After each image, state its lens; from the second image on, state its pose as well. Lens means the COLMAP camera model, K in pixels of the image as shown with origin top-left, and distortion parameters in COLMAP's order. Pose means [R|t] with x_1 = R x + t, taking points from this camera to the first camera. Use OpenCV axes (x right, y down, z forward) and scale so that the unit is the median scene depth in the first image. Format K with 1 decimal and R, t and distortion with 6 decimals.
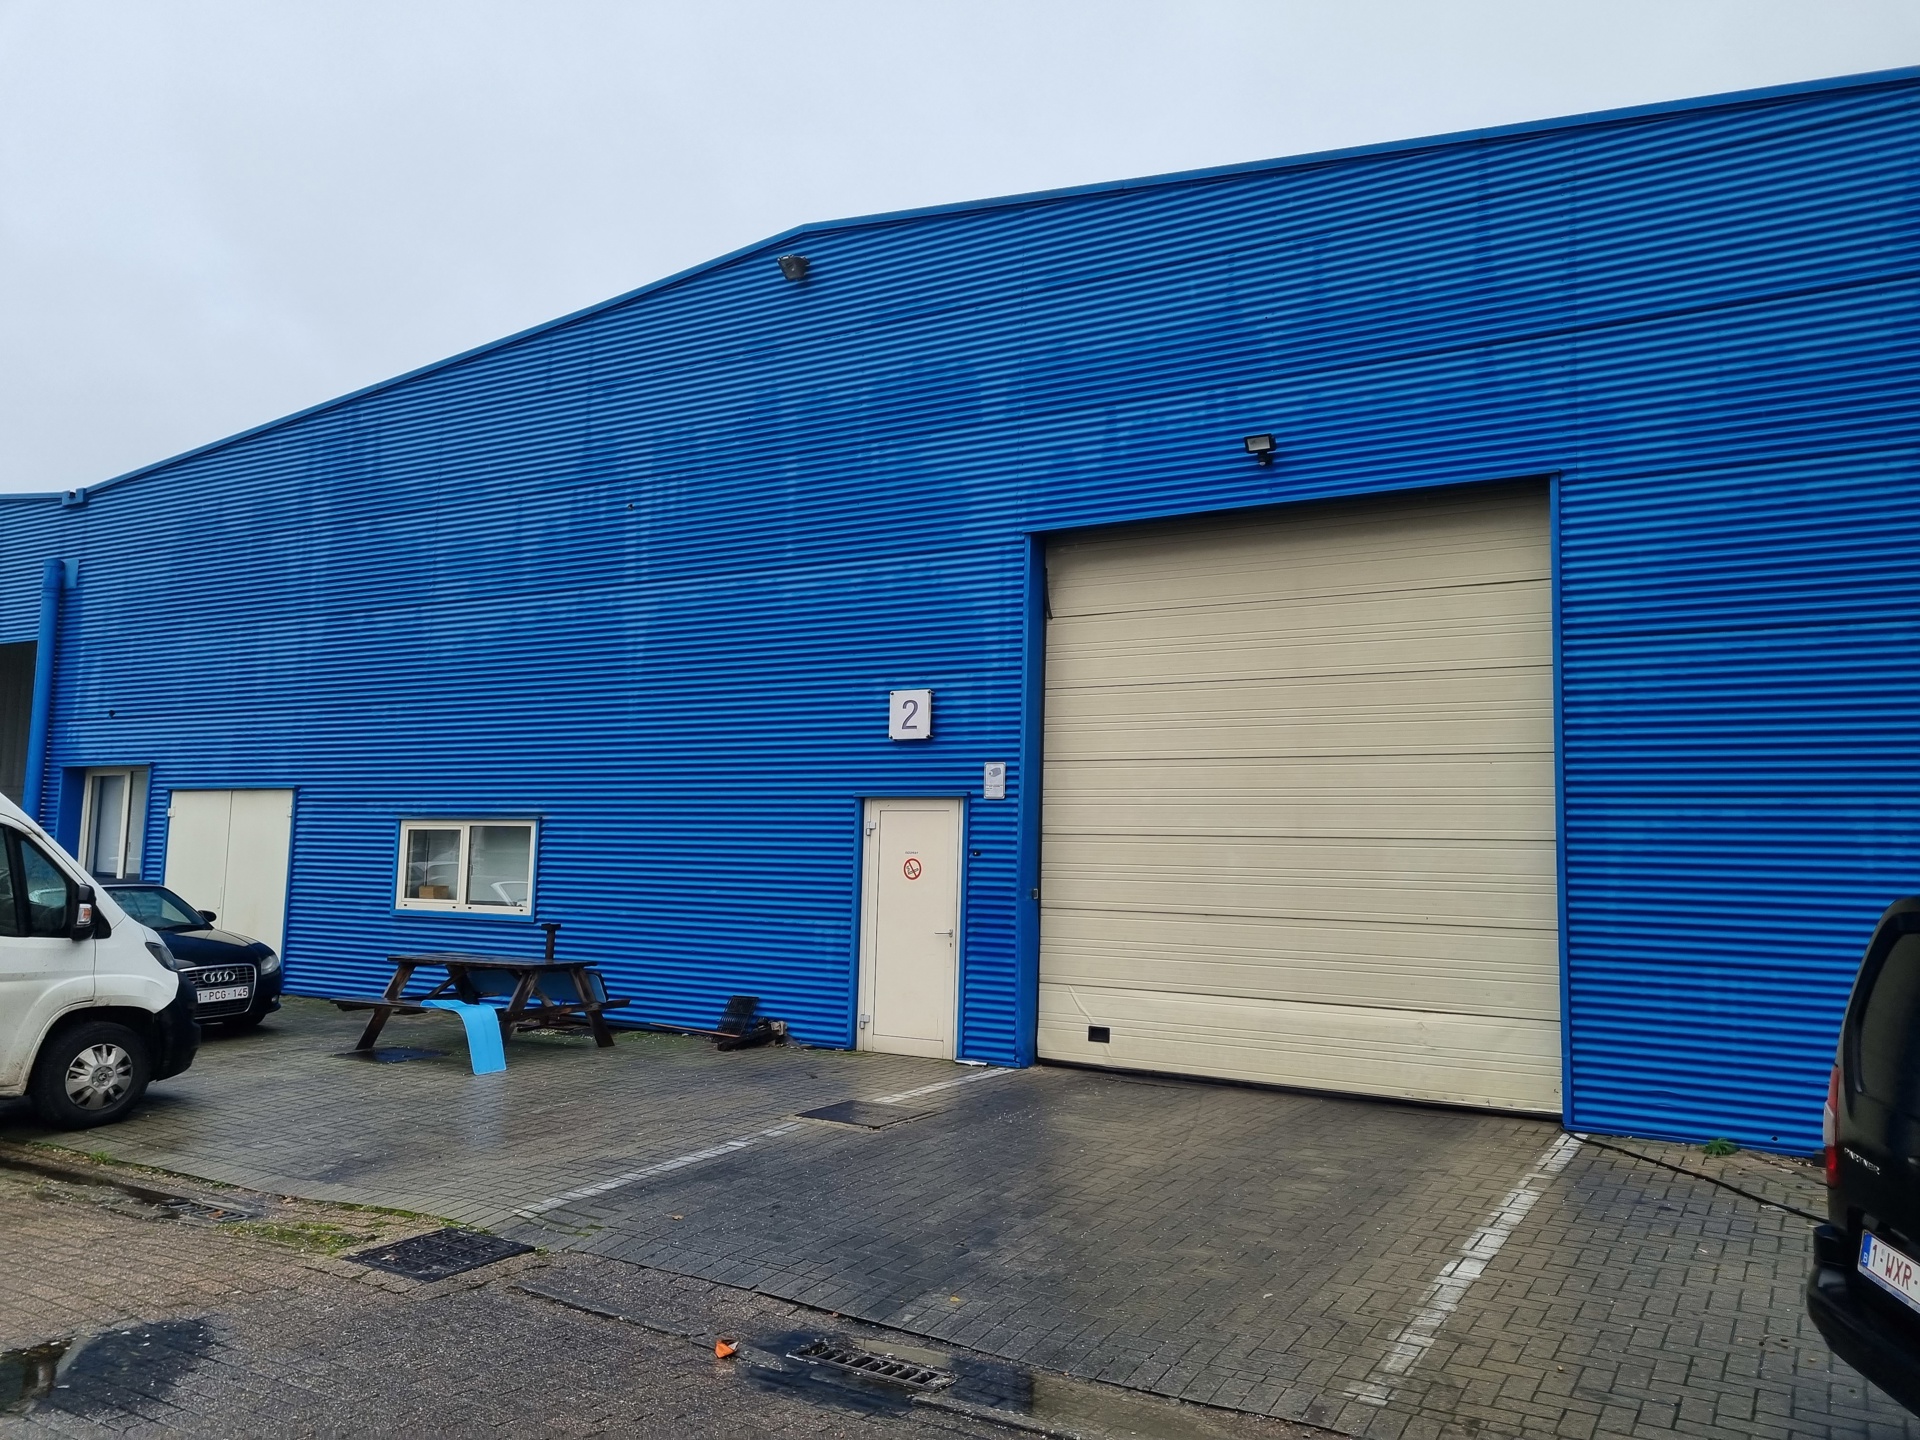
lens RADIAL K [[1456.8, 0, 962.9], [0, 1456.8, 721.1], [0, 0, 1]] dist [0.045525, -0.017113]
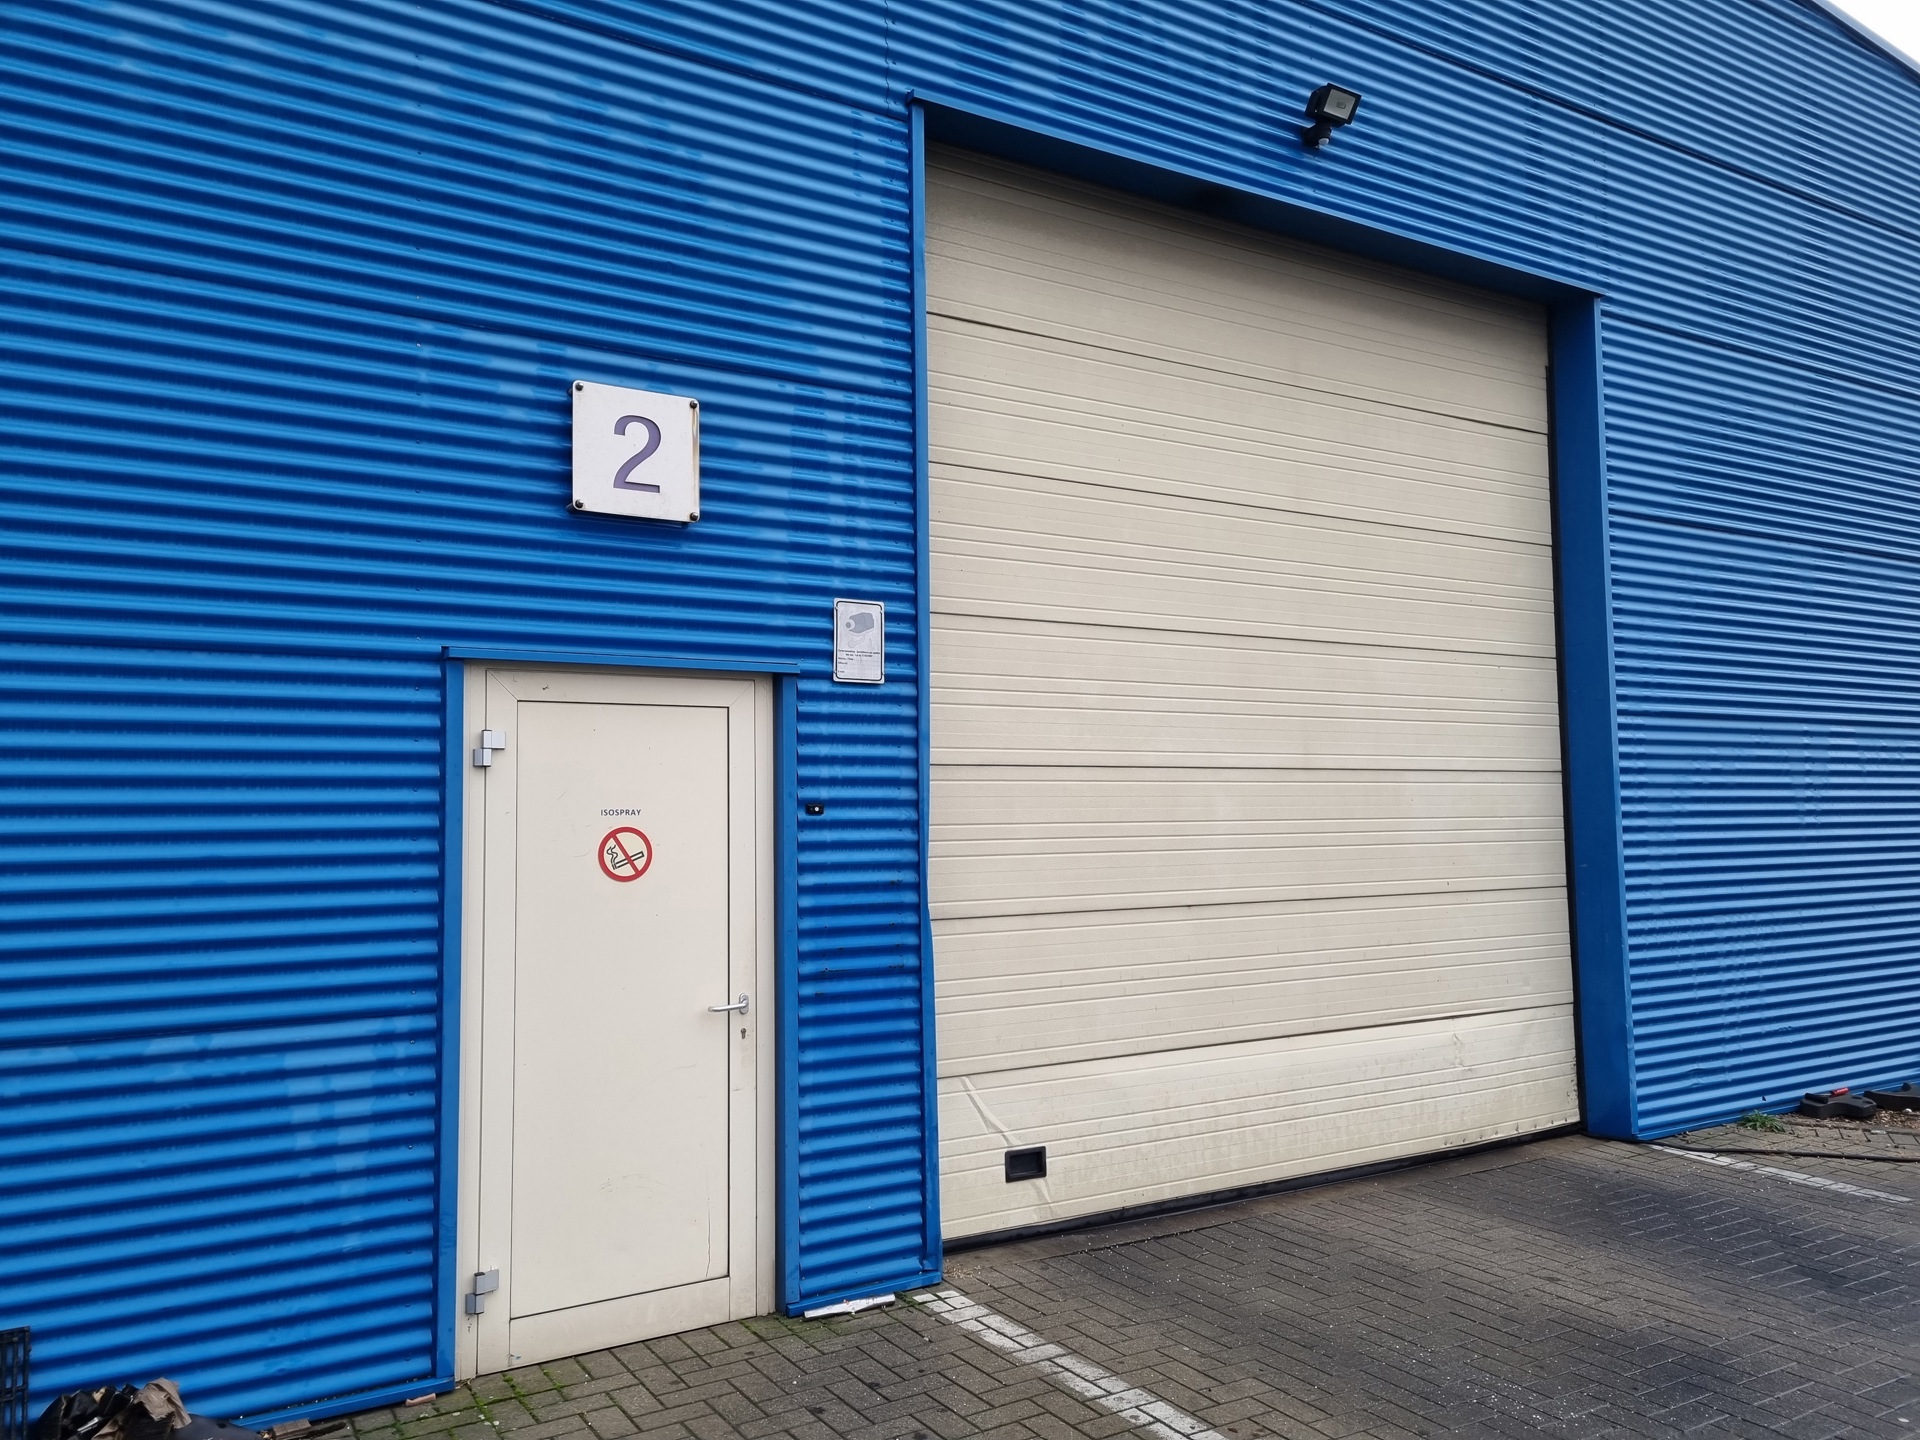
lens RADIAL K [[1456.8, 0, 961.5], [0, 1456.8, 714.5], [0, 0, 1]] dist [0.045525, -0.017113]
pose [[0.436327, 0.033743, 0.899155, -0.356309], [-0.066664, 0.997762, -0.005094, 0.062567], [-0.897315, -0.057719, 0.437600, 0.777987]]
